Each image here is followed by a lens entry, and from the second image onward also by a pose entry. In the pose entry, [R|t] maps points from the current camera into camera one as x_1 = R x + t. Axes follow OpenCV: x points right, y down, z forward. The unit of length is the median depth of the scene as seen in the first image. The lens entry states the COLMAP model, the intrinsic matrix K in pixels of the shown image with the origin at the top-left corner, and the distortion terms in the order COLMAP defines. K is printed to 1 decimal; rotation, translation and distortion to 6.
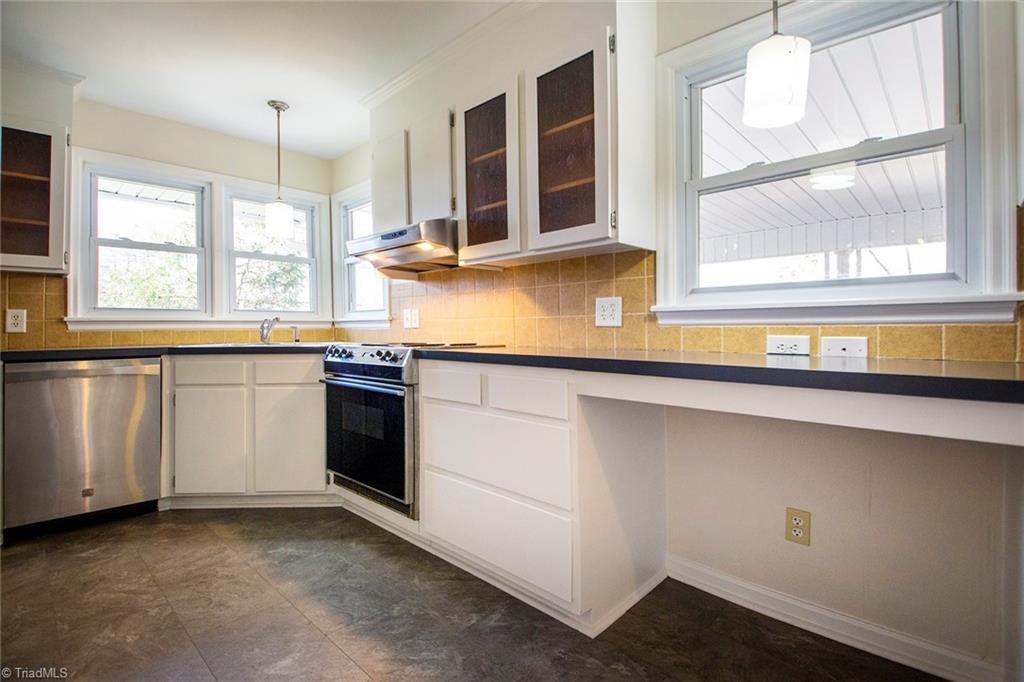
lens RADIAL K [[473.6, 0, 527.8], [0, 473.6, 323.0], [0, 0, 1]] dist [0.001203, -0.011911]
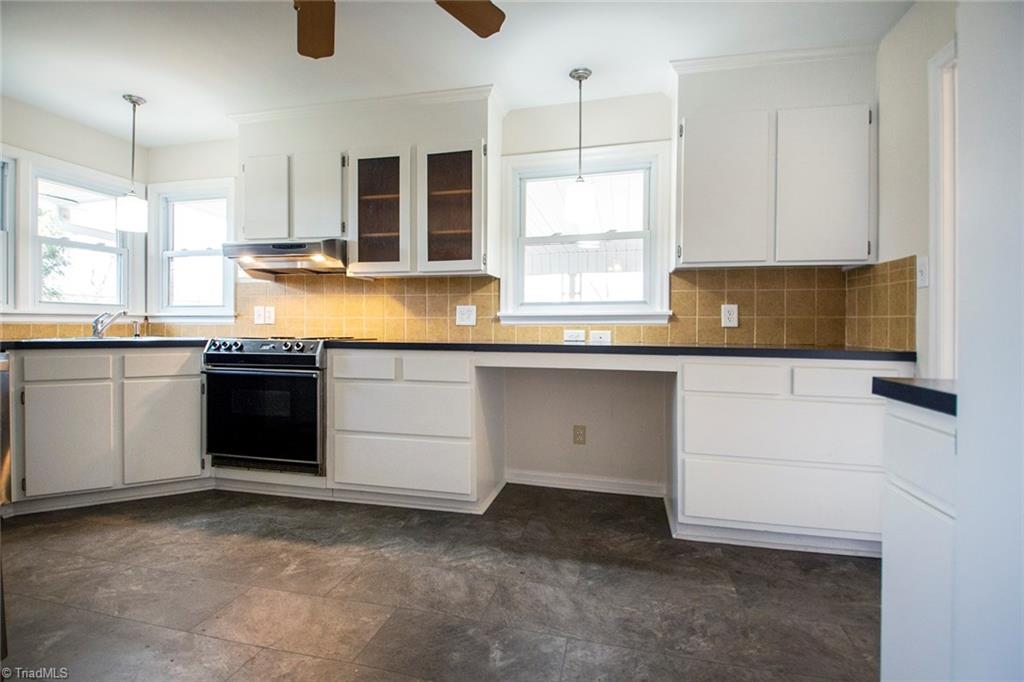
lens RADIAL K [[480.7, 0, 511.7], [0, 480.7, 298.5], [0, 0, 1]] dist [0.000516, -0.000105]
pose [[0.865207, 0.039414, 0.499864, -0.453074], [-0.016802, 0.998625, -0.049658, -0.003790], [-0.501133, 0.034565, 0.864679, -0.373349]]
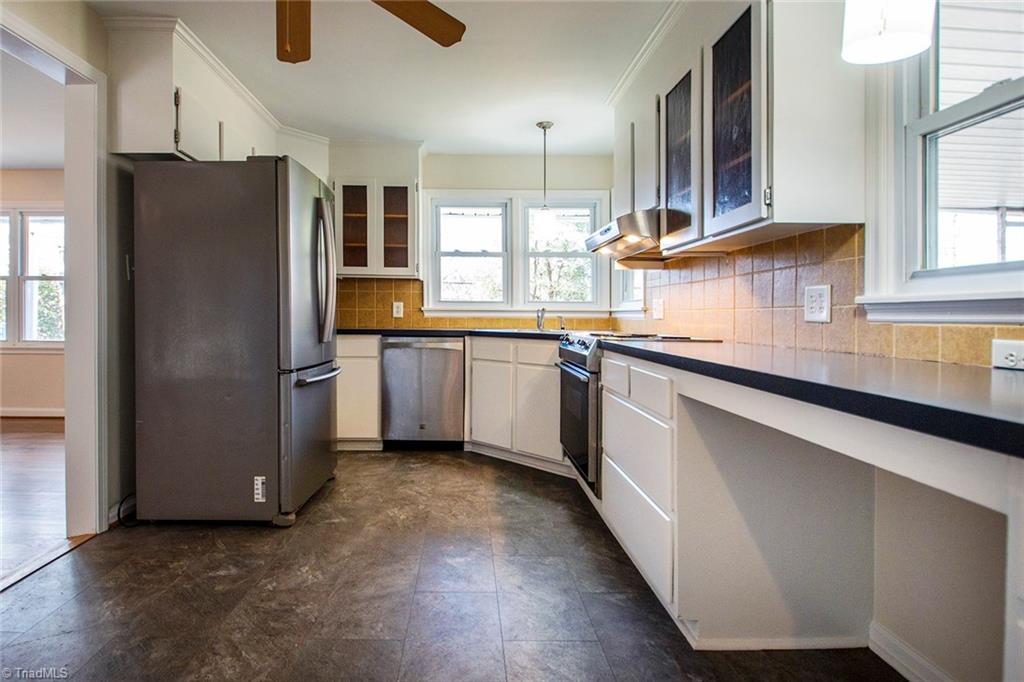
lens RADIAL K [[529.2, 0, 491.0], [0, 529.2, 318.8], [0, 0, 1]] dist [-0.001122, -0.045752]
pose [[0.701140, 0.017340, -0.712813, 0.414123], [-0.006038, 0.999813, 0.018382, -0.010592], [0.712998, -0.008584, 0.701114, -0.011578]]
